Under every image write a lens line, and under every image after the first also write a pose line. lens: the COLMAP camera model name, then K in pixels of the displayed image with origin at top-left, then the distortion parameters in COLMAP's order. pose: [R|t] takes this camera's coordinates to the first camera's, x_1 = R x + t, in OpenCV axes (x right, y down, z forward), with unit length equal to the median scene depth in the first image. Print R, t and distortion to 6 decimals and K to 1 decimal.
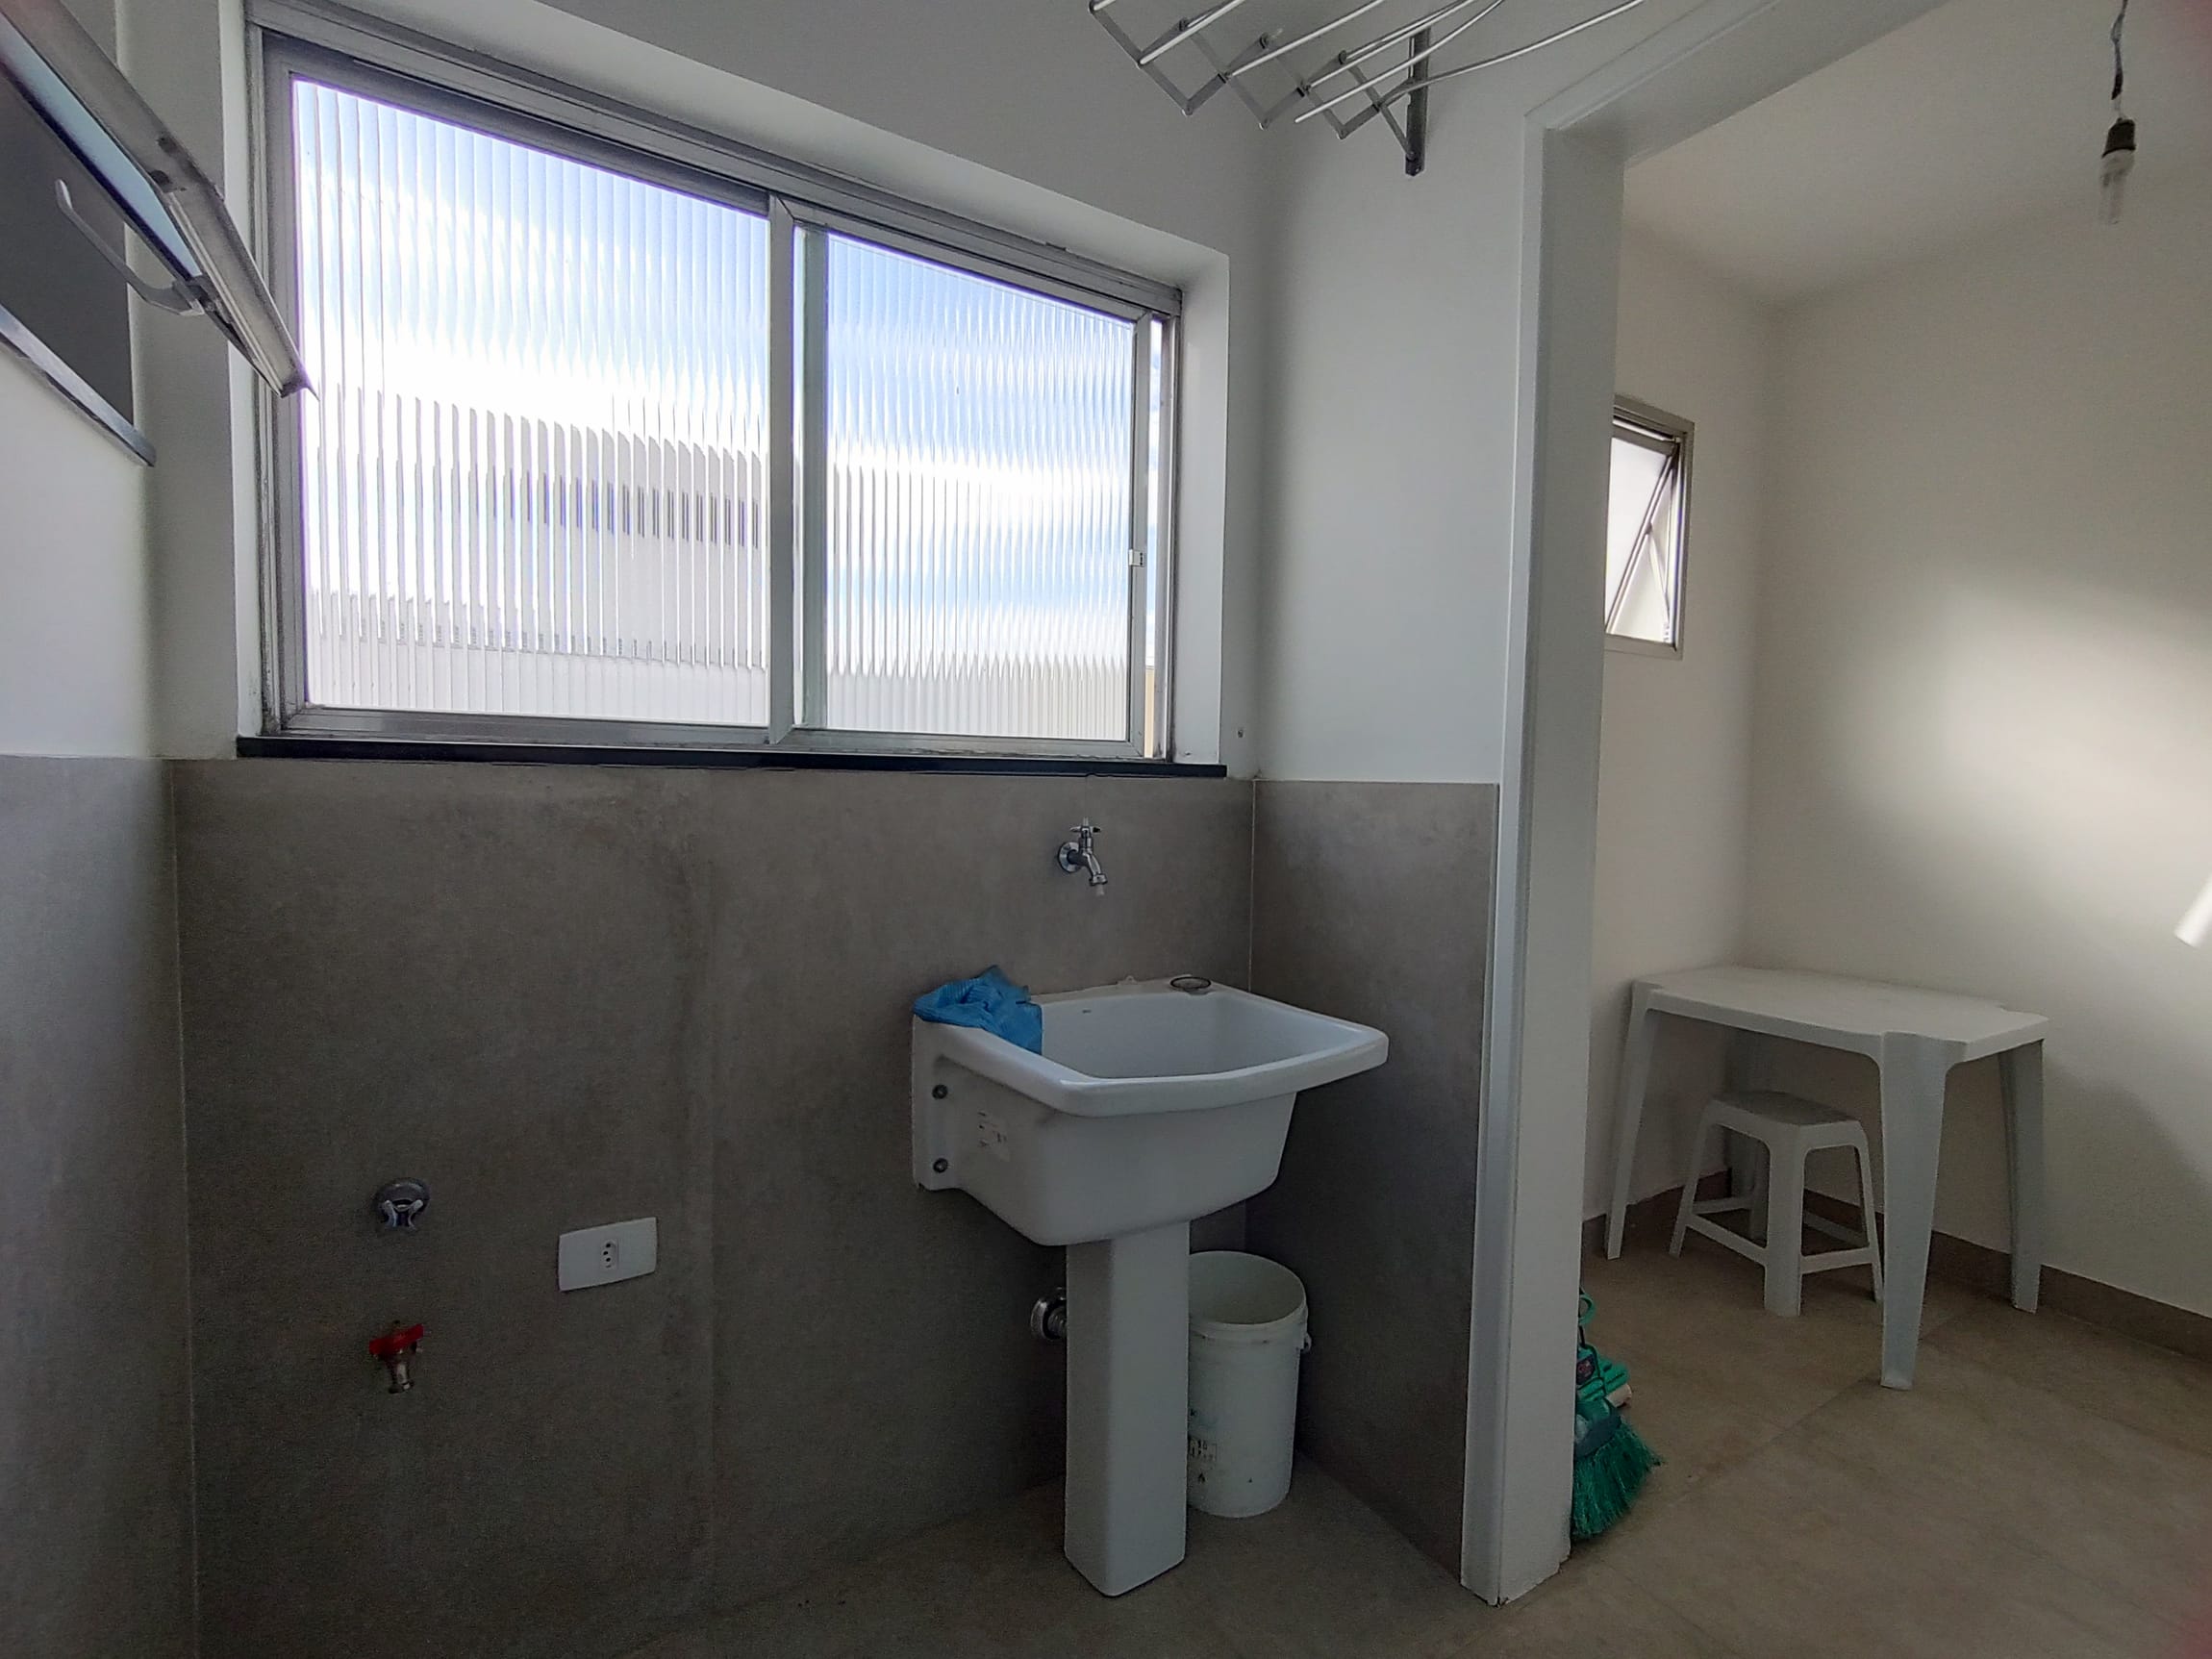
lens RADIAL K [[1010.4, 0, 1109.7], [0, 1010.4, 830.1], [0, 0, 1]] dist [0.005321, -0.000867]
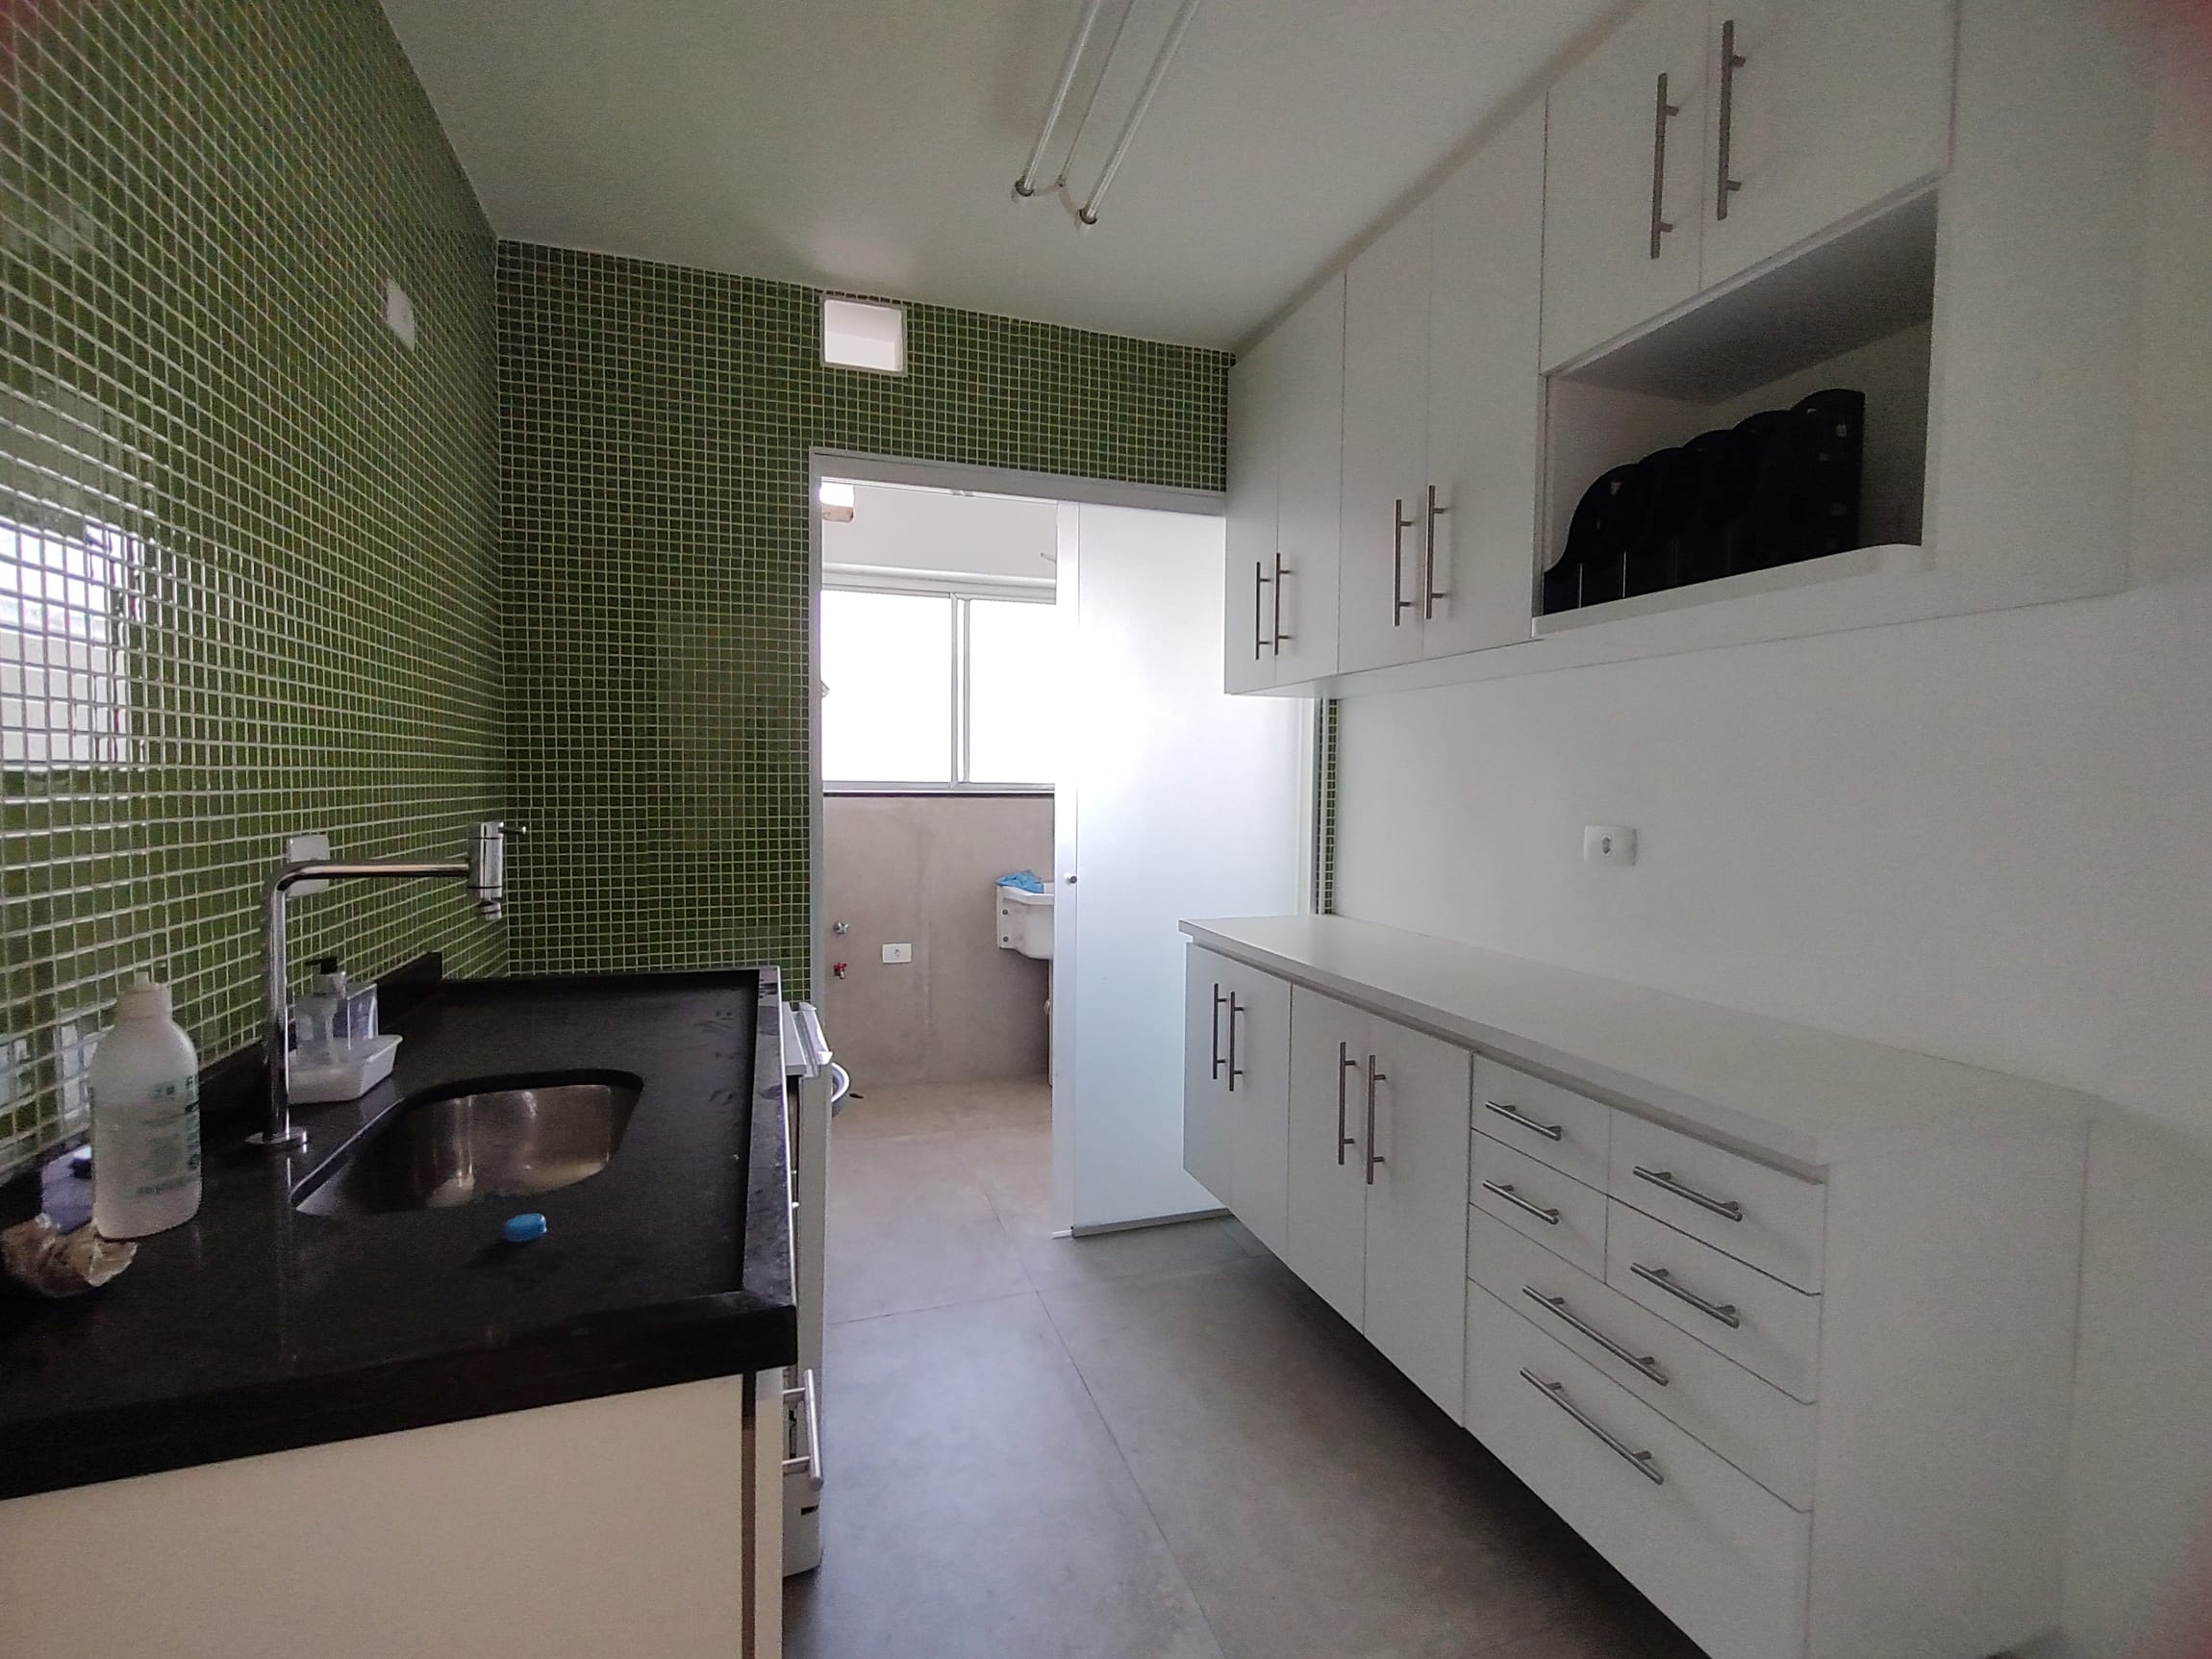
lens RADIAL K [[1010.4, 0, 1105.1], [0, 1010.4, 824.4], [0, 0, 1]] dist [0.005321, -0.000867]
pose [[0.978080, 0.002869, -0.208209, 0.682616], [-0.004262, 0.999971, -0.006240, 0.030908], [0.208185, 0.006991, 0.978064, -1.678088]]
